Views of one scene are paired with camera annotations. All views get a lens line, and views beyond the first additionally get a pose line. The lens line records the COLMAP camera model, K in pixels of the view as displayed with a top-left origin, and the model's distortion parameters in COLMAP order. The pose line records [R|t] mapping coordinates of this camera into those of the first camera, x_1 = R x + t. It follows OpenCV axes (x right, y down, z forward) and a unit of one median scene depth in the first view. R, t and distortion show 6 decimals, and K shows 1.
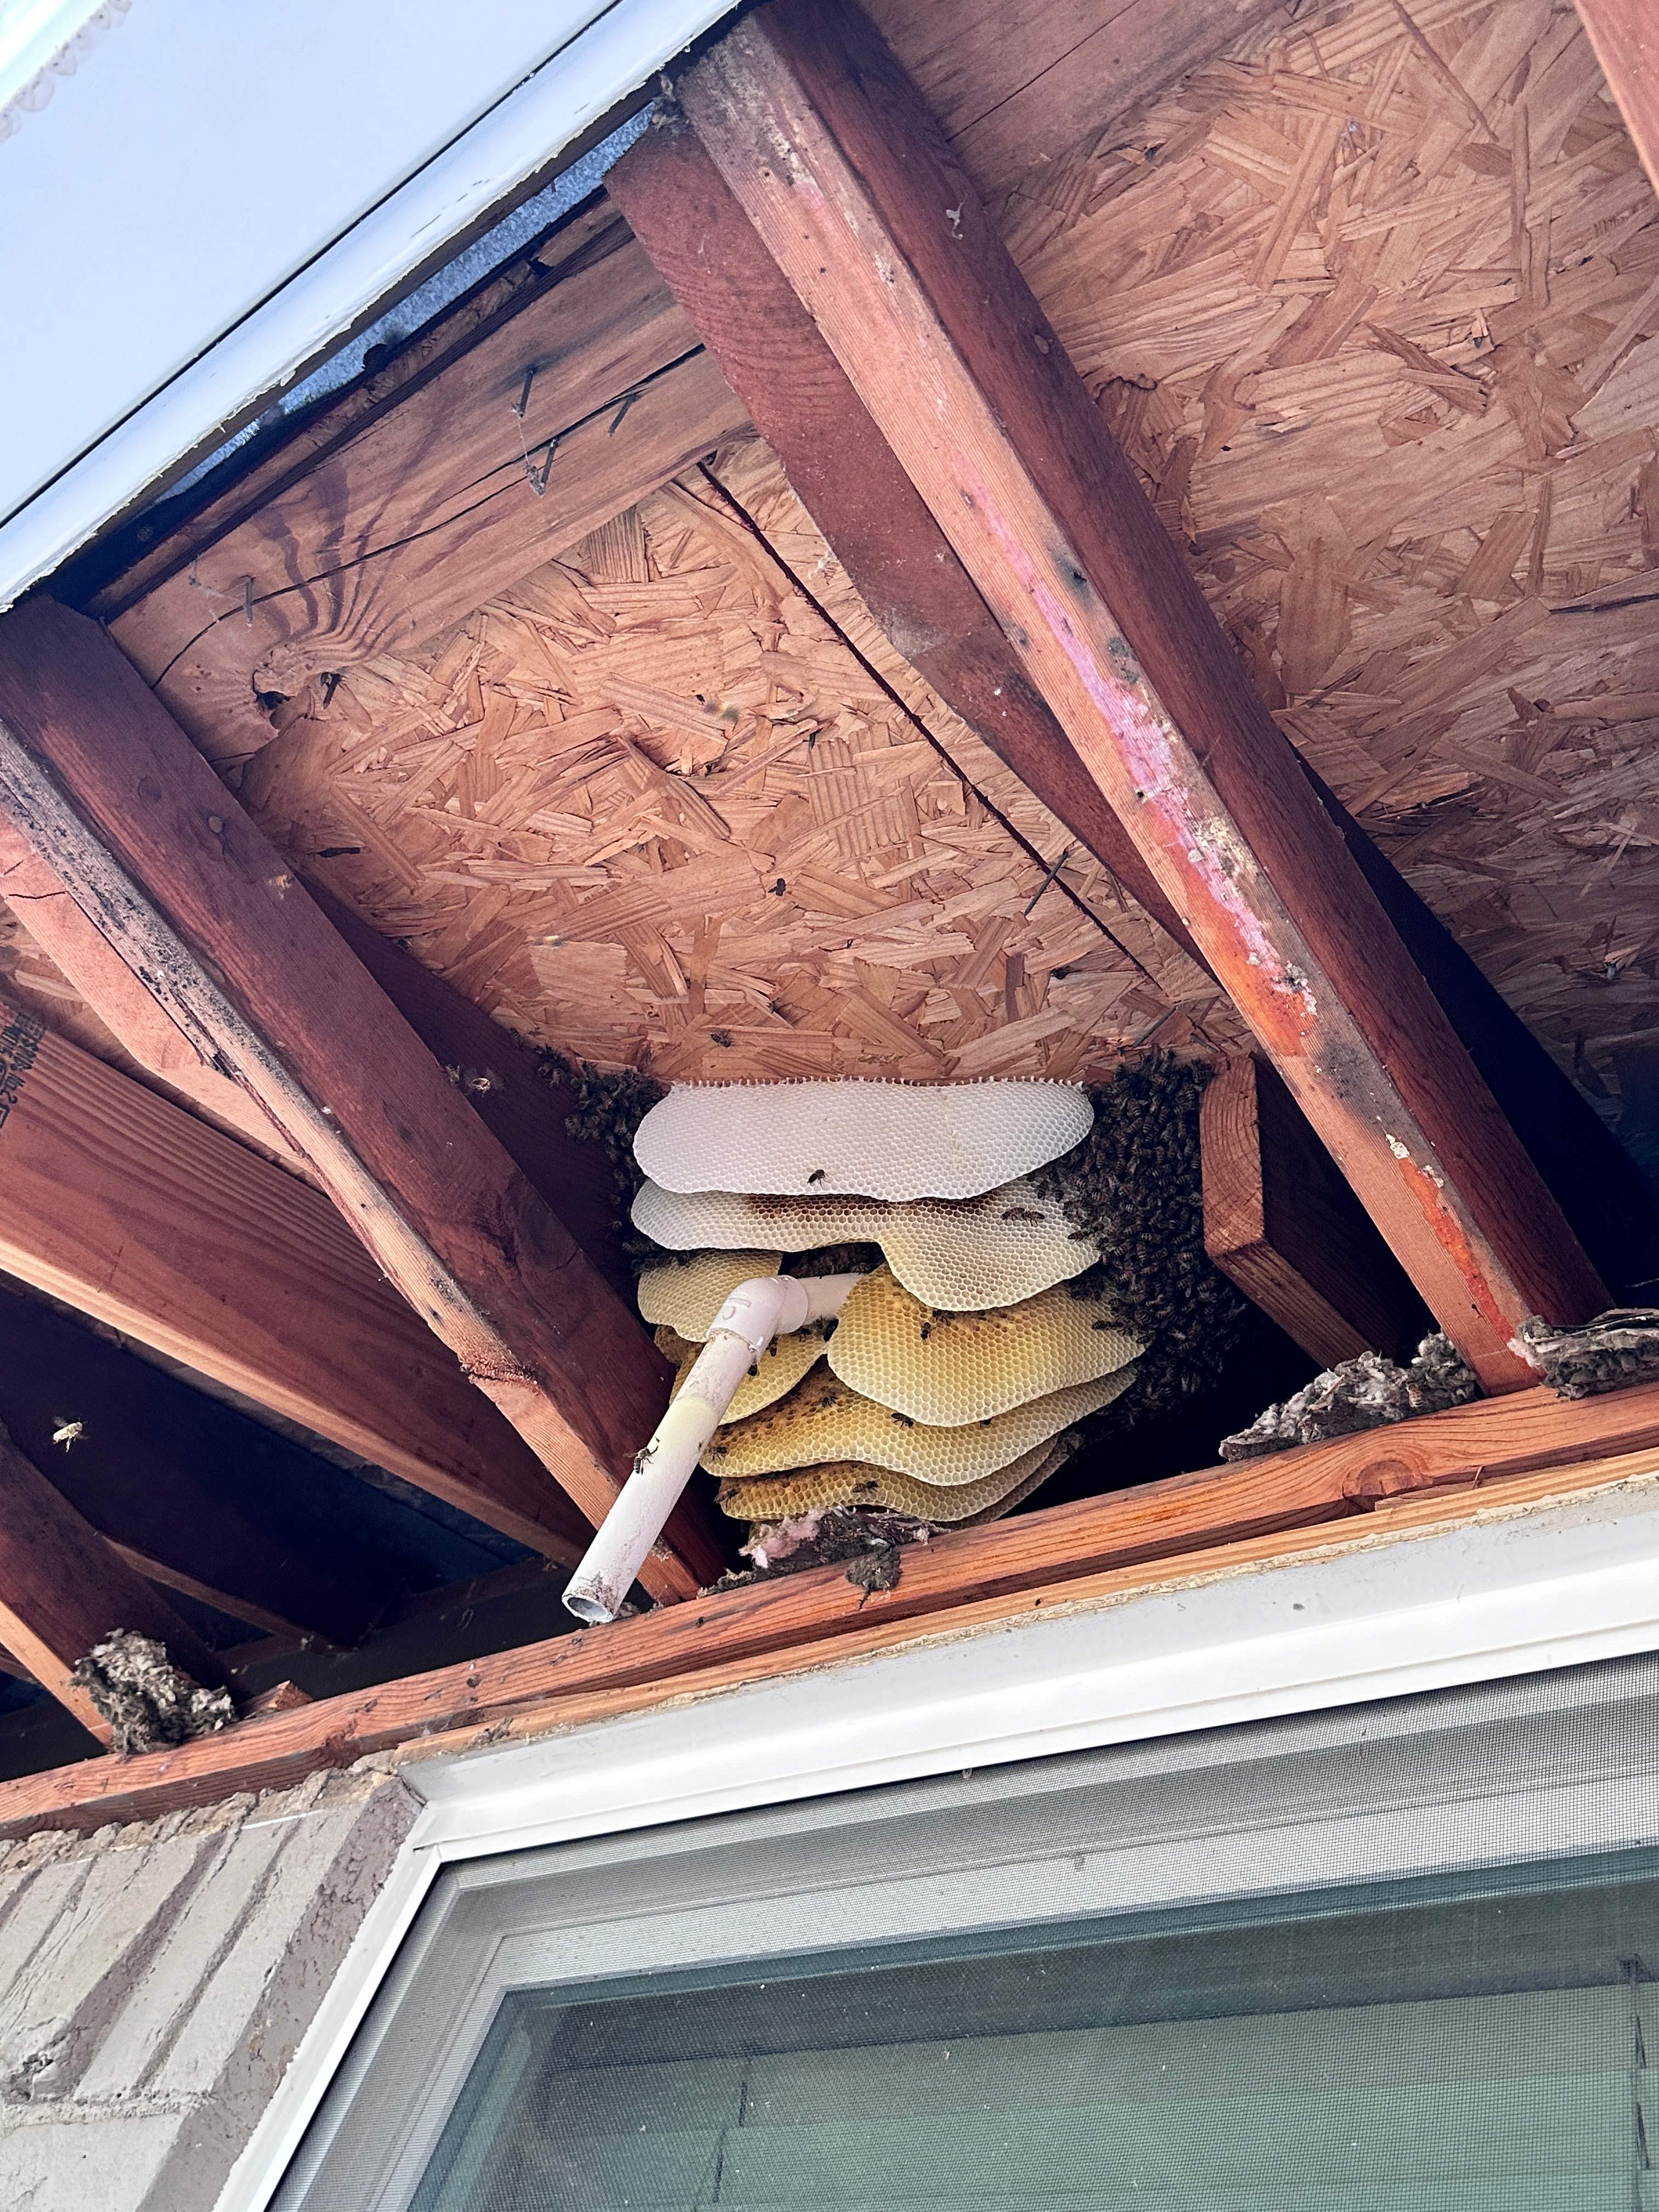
lens RADIAL K [[1952.8, 0, 829.5], [0, 1952.8, 1106.0], [0, 0, 1]] dist [0.191450, -0.473310]
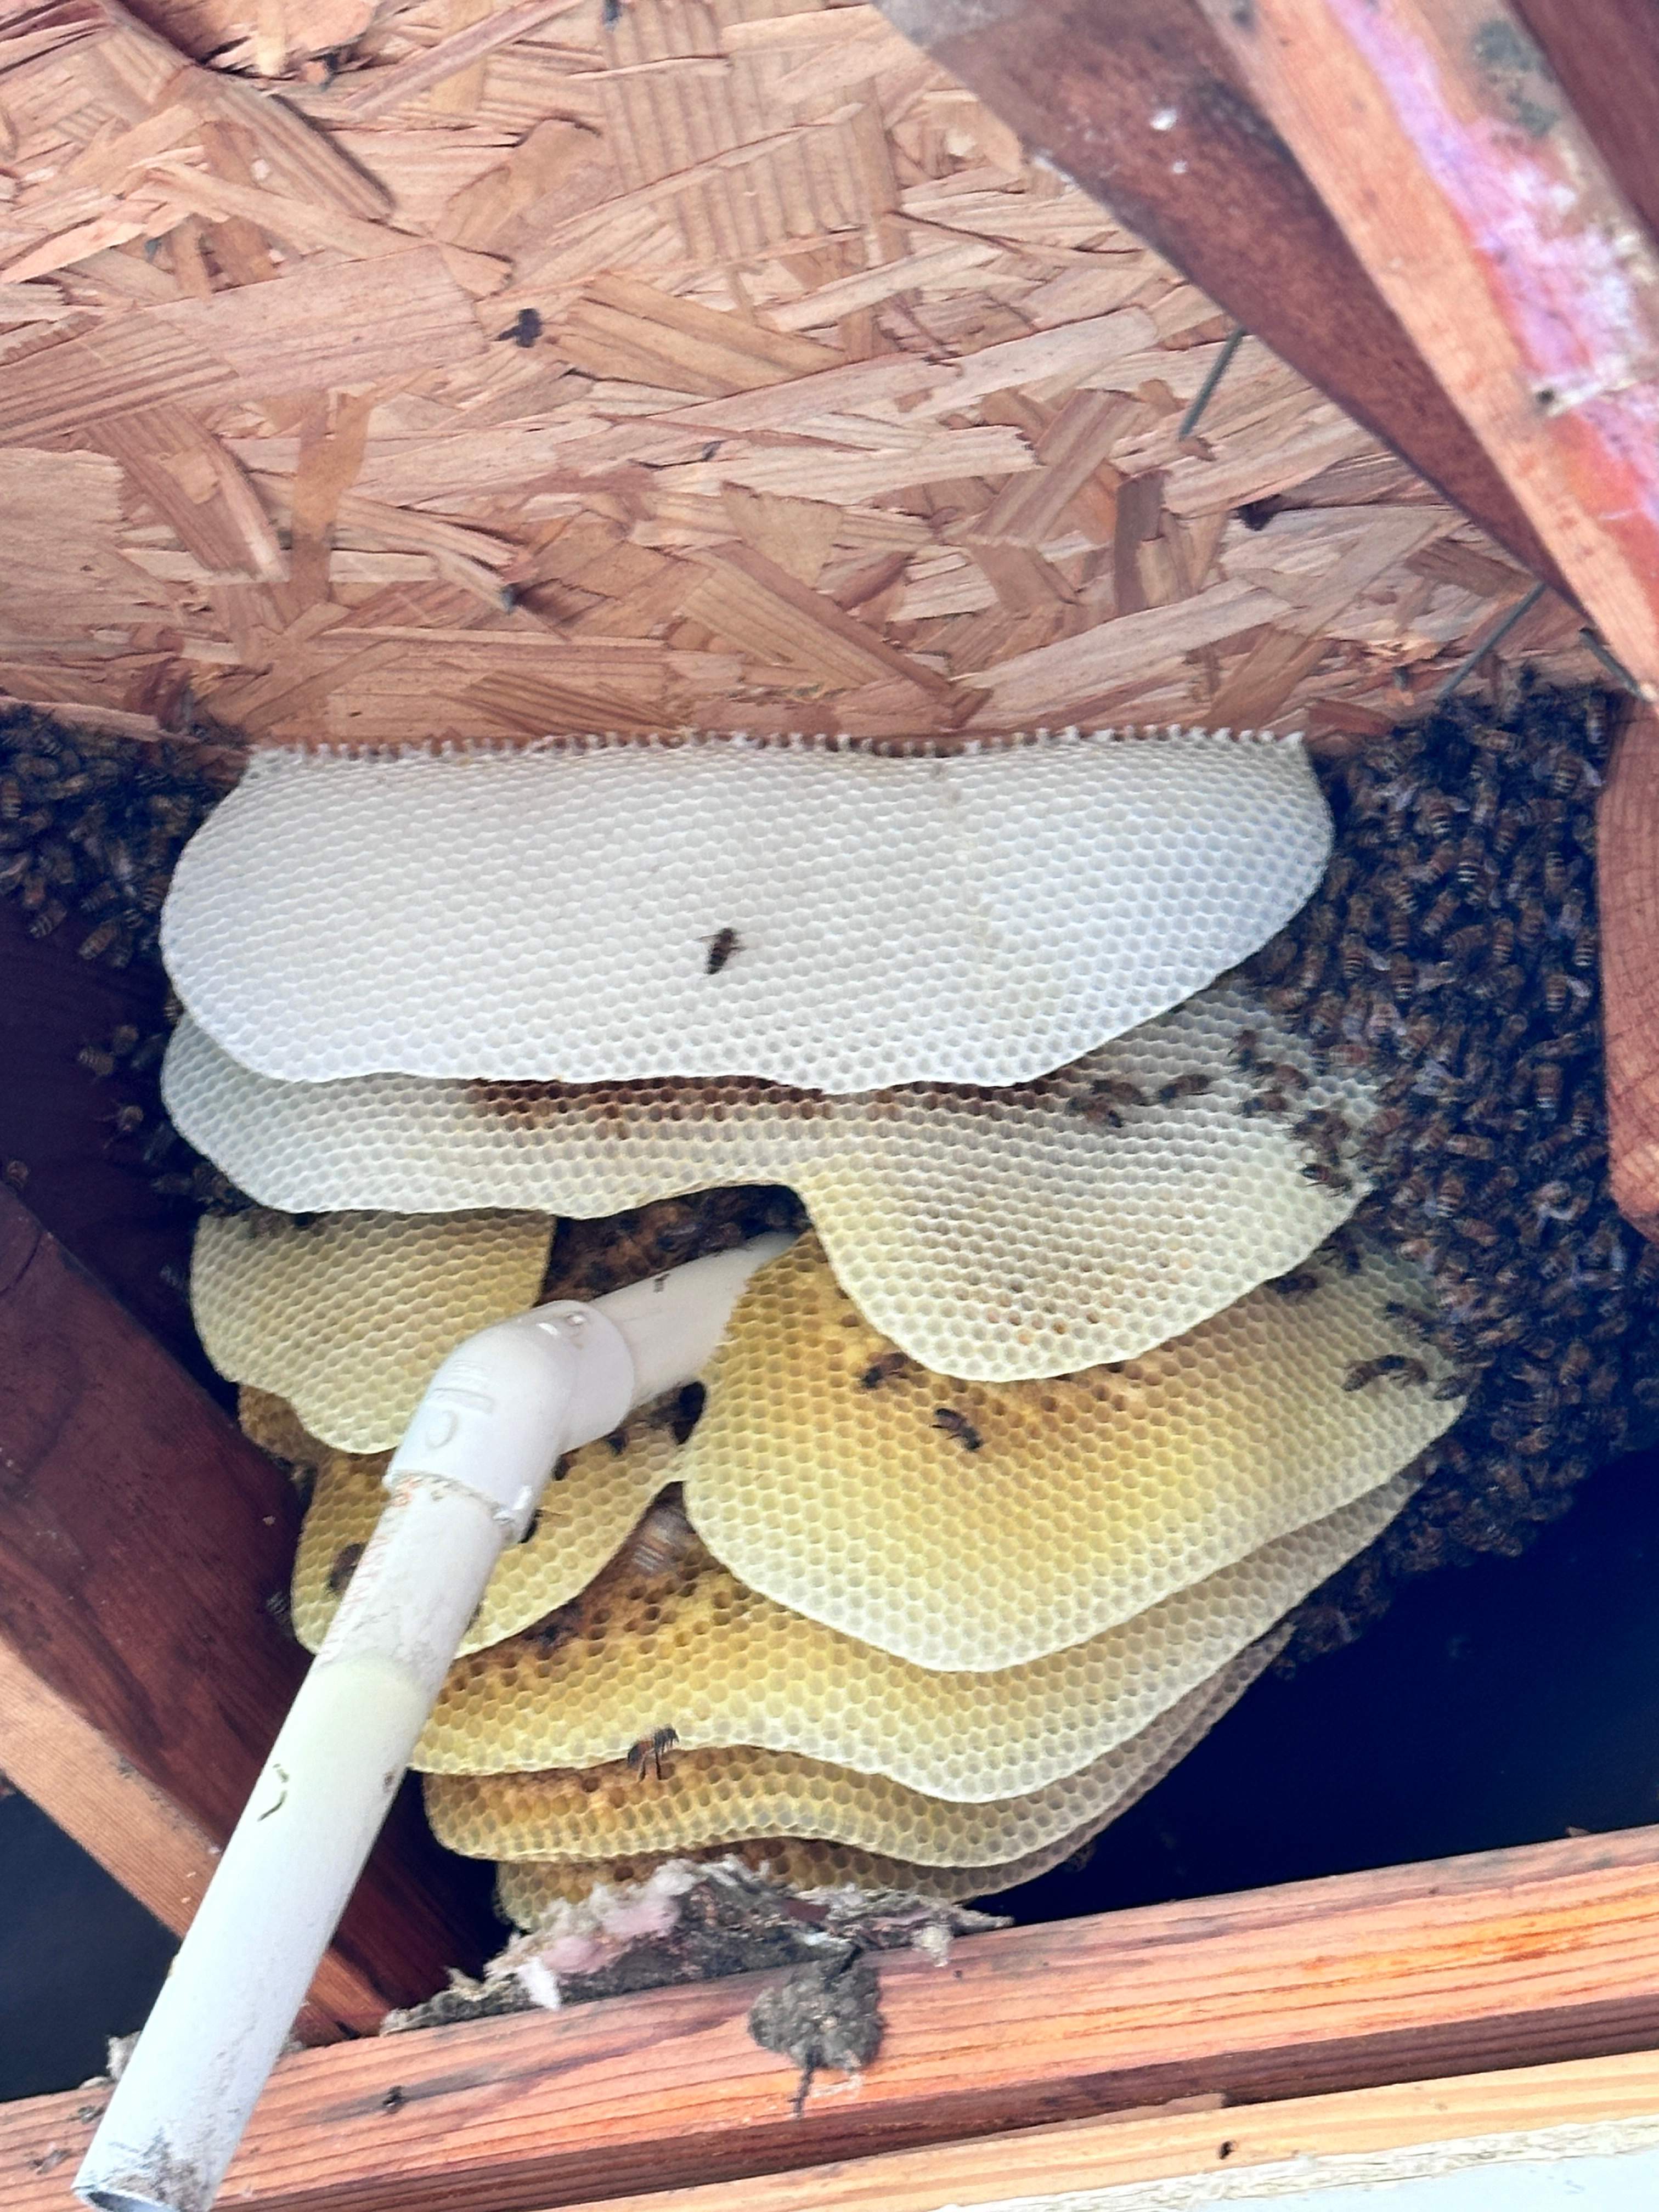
lens RADIAL K [[4681.0, 0, 826.9], [0, 4681.0, 1174.6], [0, 0, 1]] dist [0.133962, 0.092326]
pose [[0.997807, -0.035180, 0.056065, -0.024075], [0.021377, 0.972943, 0.230055, -0.160379], [-0.062641, -0.228352, 0.971561, 0.076129]]
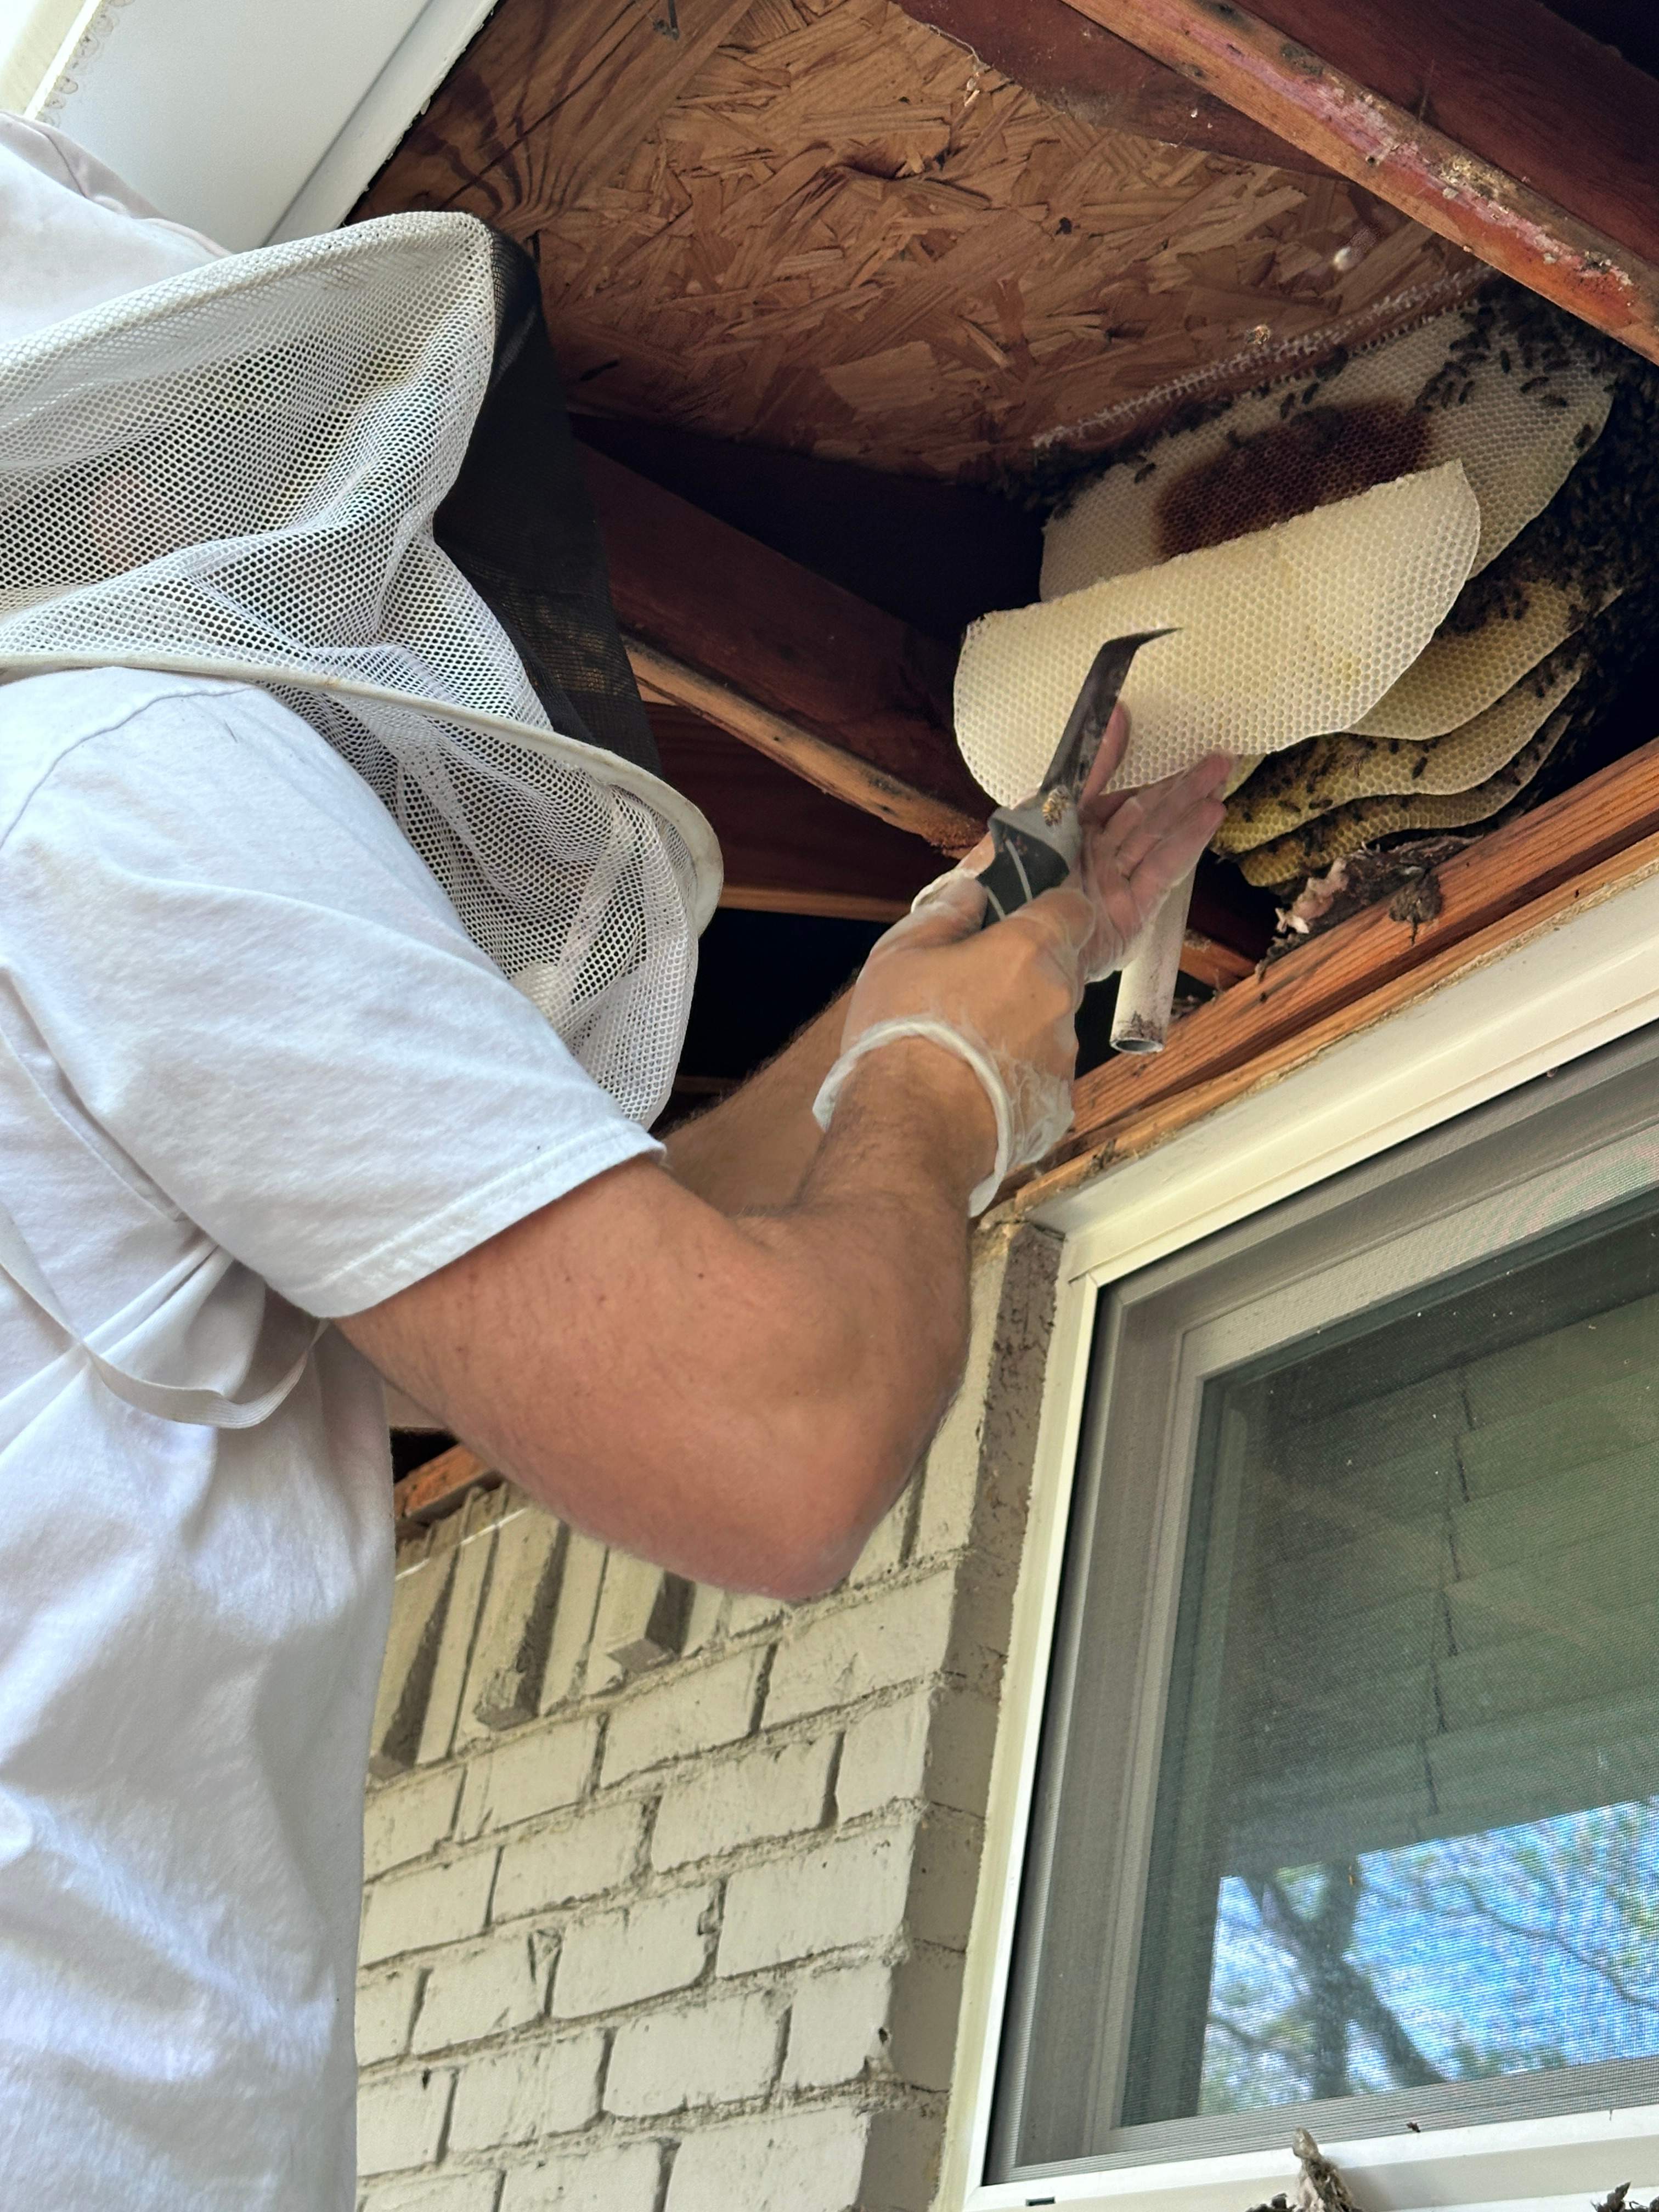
lens RADIAL K [[3202.8, 0, 829.6], [0, 3202.8, 1131.7], [0, 0, 1]] dist [0.214978, -0.454026]
pose [[0.914024, -0.305381, -0.267025, 0.141325], [0.379420, 0.876467, 0.296389, -0.226416], [0.143527, -0.372221, 0.916980, -0.486376]]
